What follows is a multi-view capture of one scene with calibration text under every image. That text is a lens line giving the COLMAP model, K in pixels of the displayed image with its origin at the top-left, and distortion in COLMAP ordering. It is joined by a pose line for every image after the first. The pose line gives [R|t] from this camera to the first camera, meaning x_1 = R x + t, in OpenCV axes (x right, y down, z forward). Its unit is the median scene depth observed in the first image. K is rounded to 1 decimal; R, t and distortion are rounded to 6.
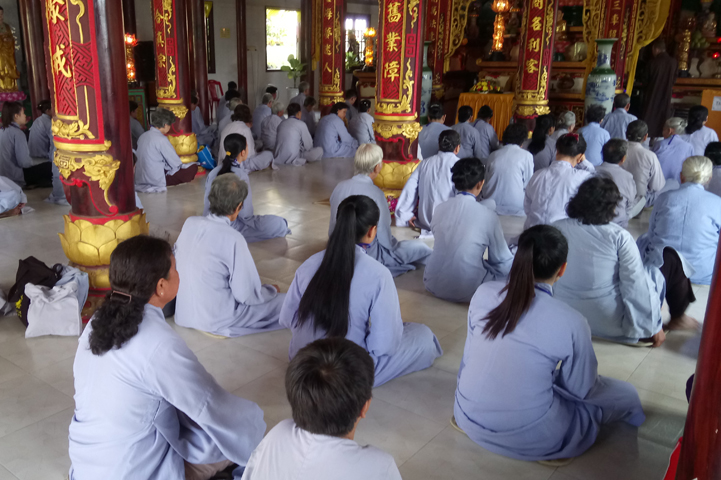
lens RADIAL K [[647.3, 0, 291.1], [0, 647.3, 246.2], [0, 0, 1]] dist [0.092096, -0.112969]
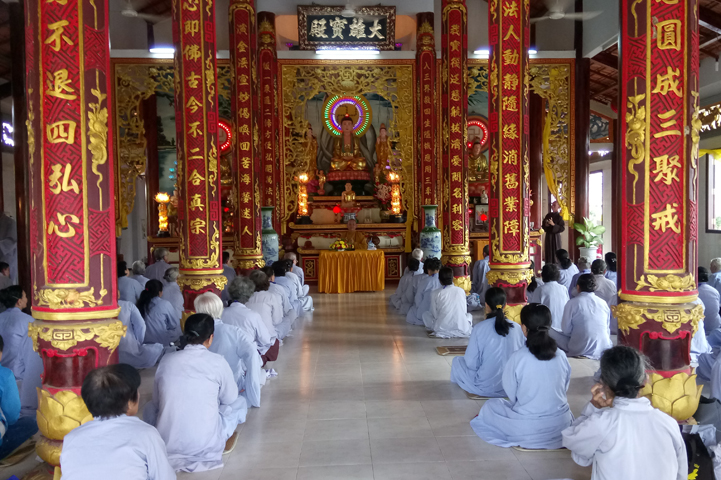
lens RADIAL K [[652.4, 0, 363.2], [0, 652.4, 242.4], [0, 0, 1]] dist [0.091878, -0.005268]
pose [[0.732711, -0.038297, 0.679461, -0.481708], [0.206888, 0.963696, -0.168784, -0.057061], [-0.648330, 0.264242, 0.714034, 0.194485]]
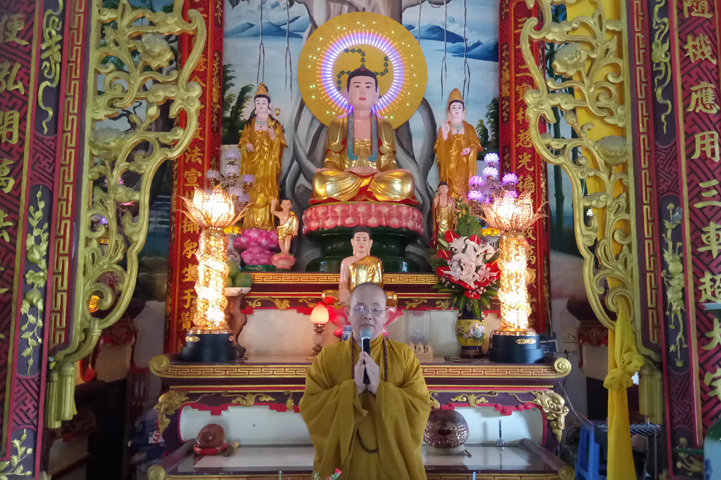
lens RADIAL K [[647.6, 0, 380.7], [0, 647.6, 248.1], [0, 0, 1]] dist [0.013515, -0.013462]
pose [[0.733517, 0.074270, 0.675601, 0.192767], [0.189219, 0.932400, -0.307940, -0.282577], [-0.652801, 0.353715, 0.669878, 0.912026]]
